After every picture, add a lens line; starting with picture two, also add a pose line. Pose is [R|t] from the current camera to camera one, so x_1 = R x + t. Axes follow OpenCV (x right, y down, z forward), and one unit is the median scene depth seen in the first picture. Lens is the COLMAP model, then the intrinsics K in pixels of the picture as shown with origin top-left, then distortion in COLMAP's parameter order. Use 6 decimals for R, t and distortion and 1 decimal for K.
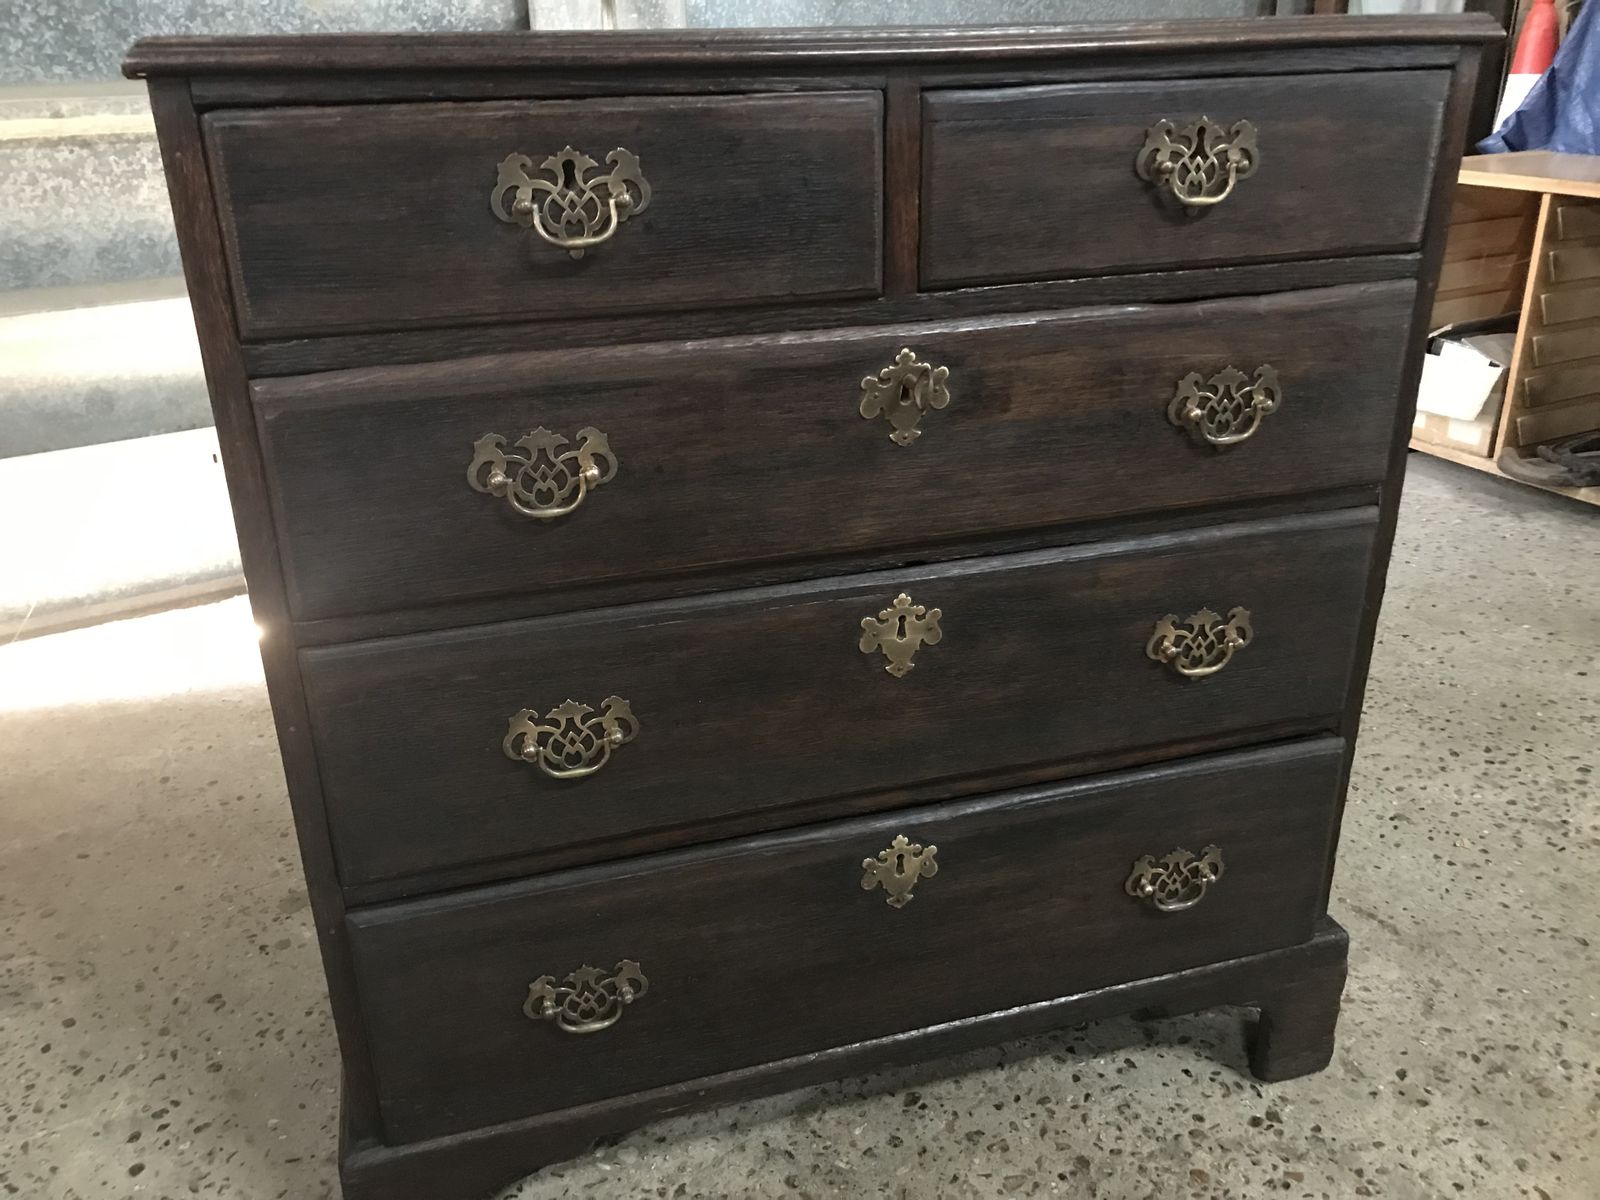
lens RADIAL K [[1316.4, 0, 785.1], [0, 1316.4, 587.2], [0, 0, 1]] dist [0.038693, -0.042040]
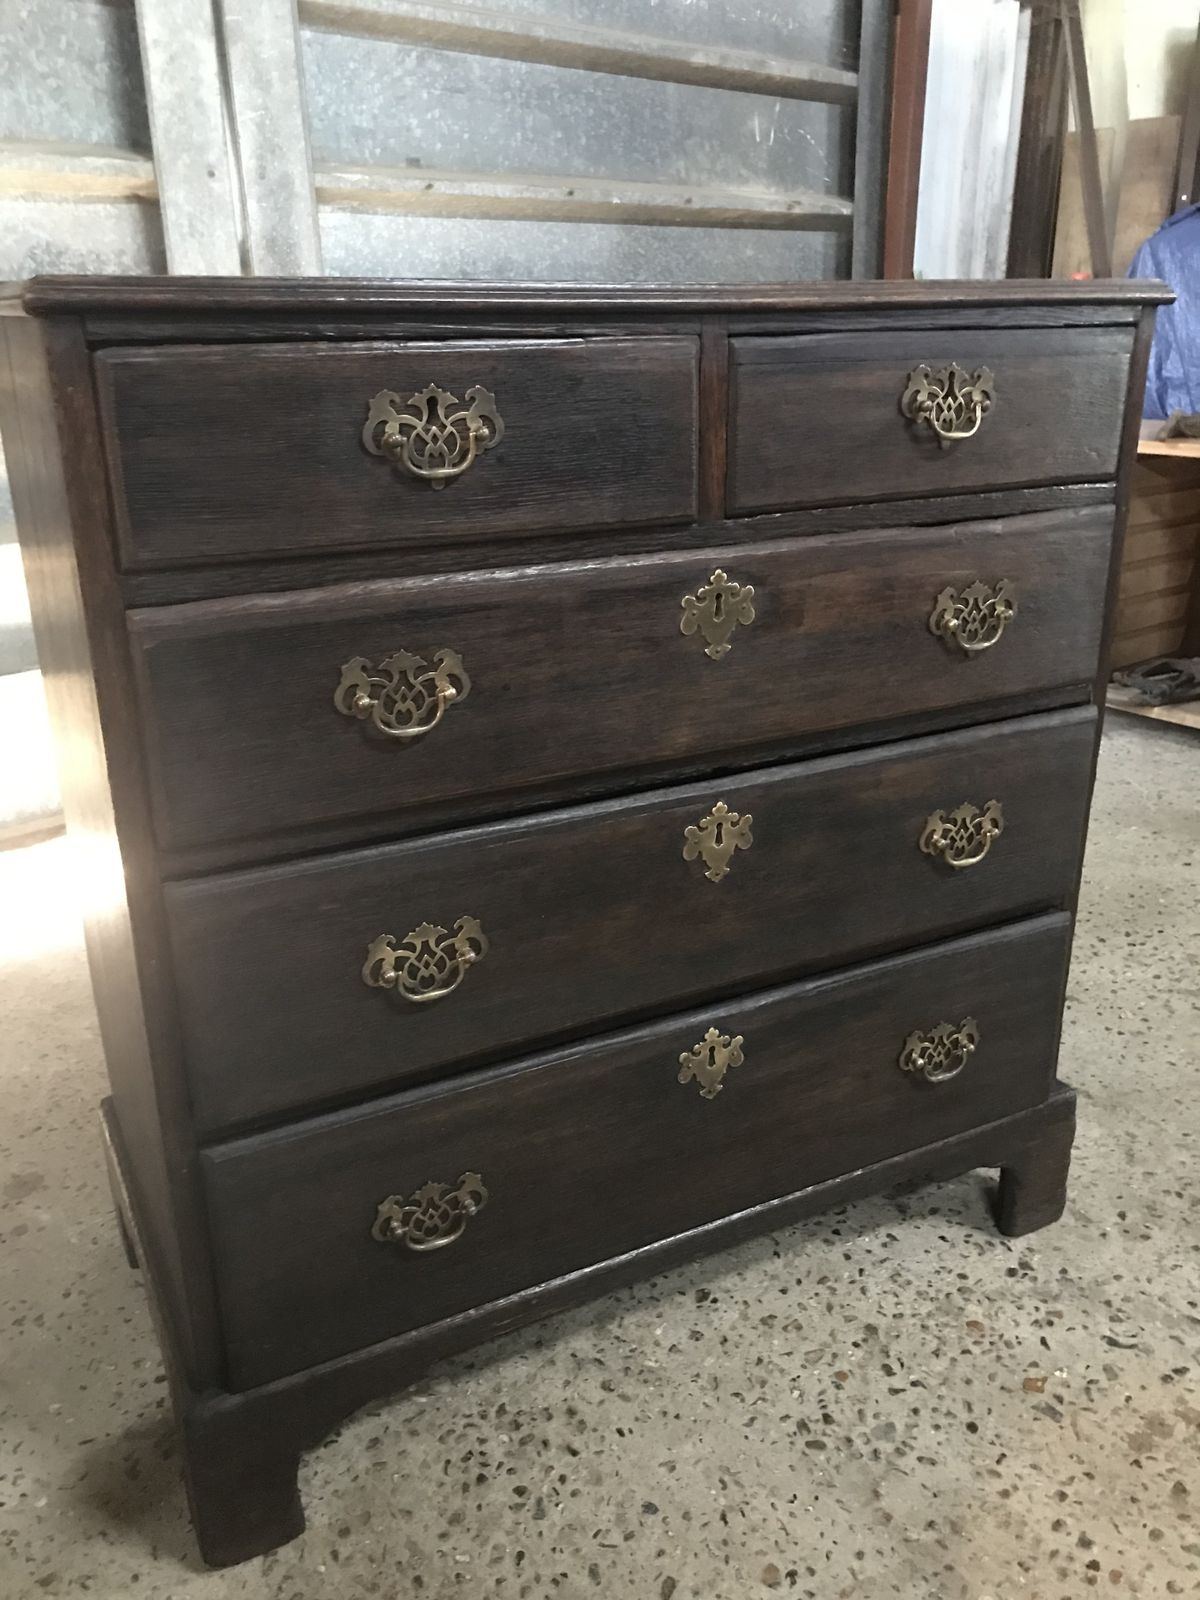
lens RADIAL K [[1316.4, 0, 608.3], [0, 1316.4, 792.0], [0, 0, 1]] dist [0.038693, -0.042040]
pose [[0.980352, -0.058197, 0.188475, -0.199005], [0.067582, 0.996754, -0.043753, 0.041560], [-0.185317, 0.055631, 0.981103, -0.044334]]
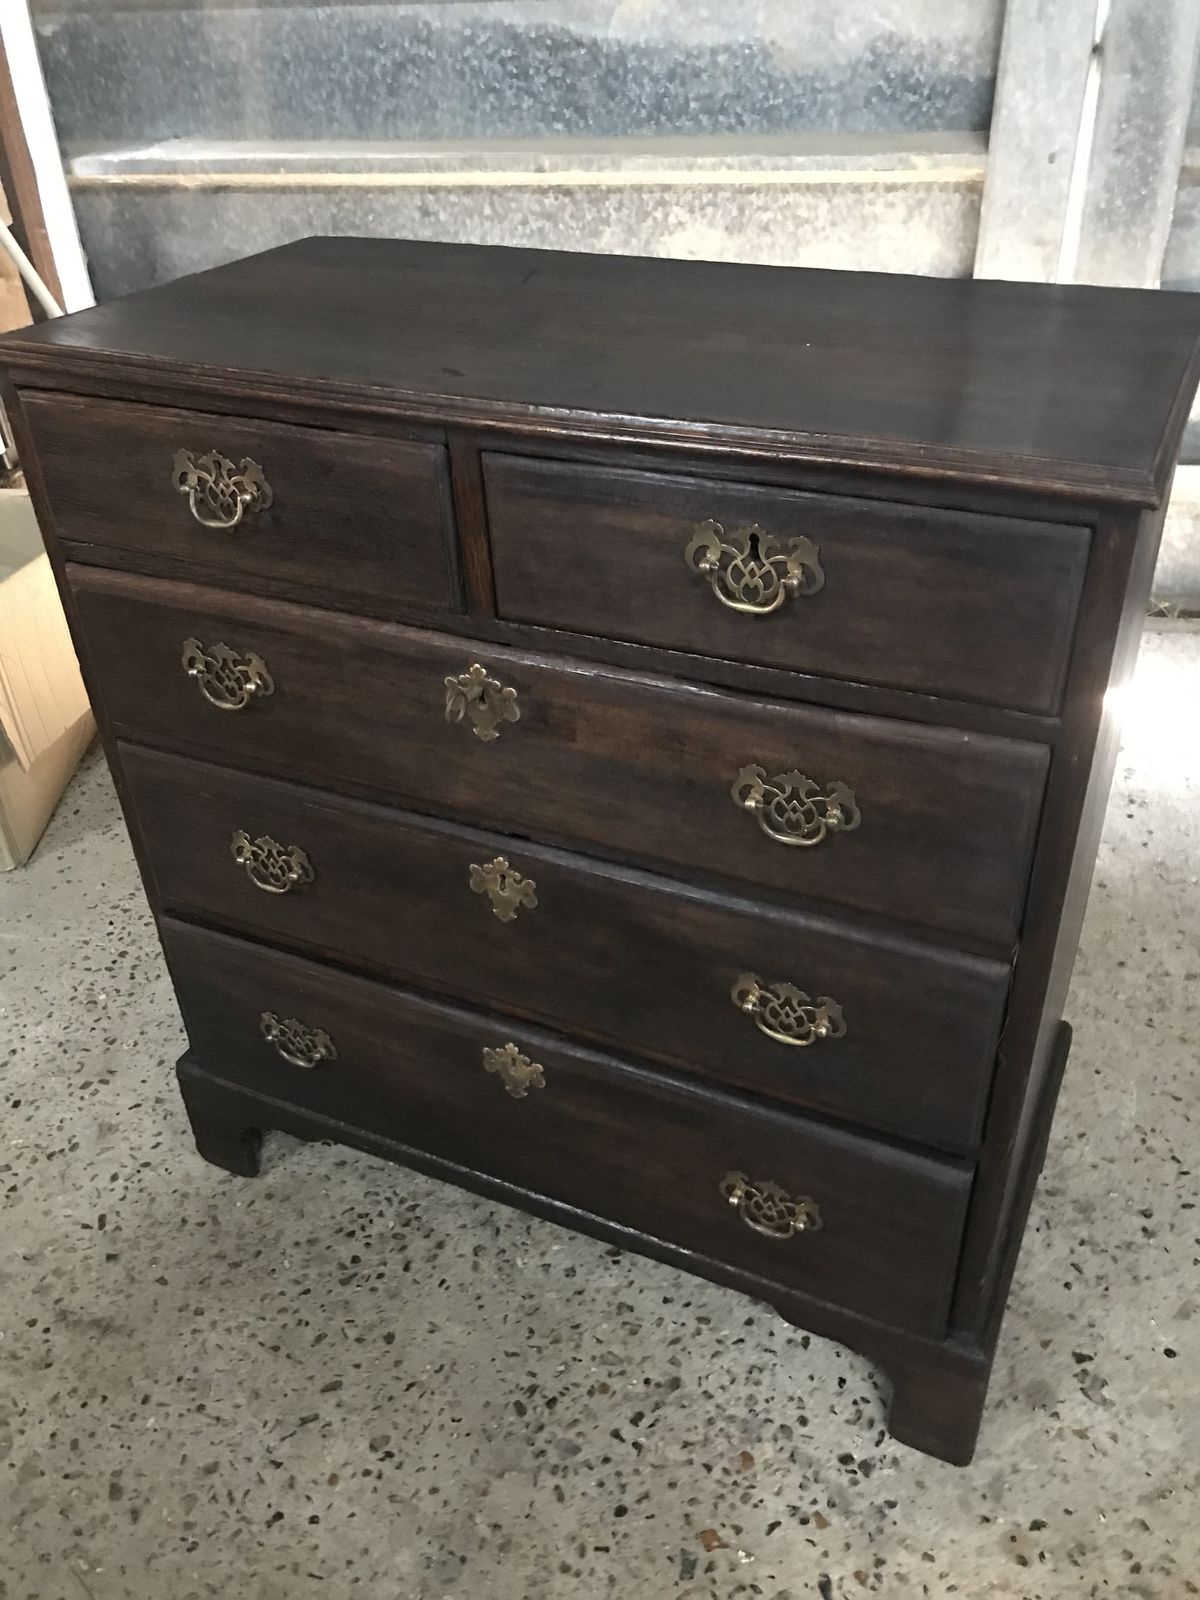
lens RADIAL K [[1316.4, 0, 603.5], [0, 1316.4, 789.9], [0, 0, 1]] dist [0.038693, -0.042040]
pose [[0.745345, 0.359202, -0.561635, 0.773002], [-0.246226, 0.931194, 0.268793, -0.376765], [0.619543, -0.062055, 0.782506, 0.172093]]
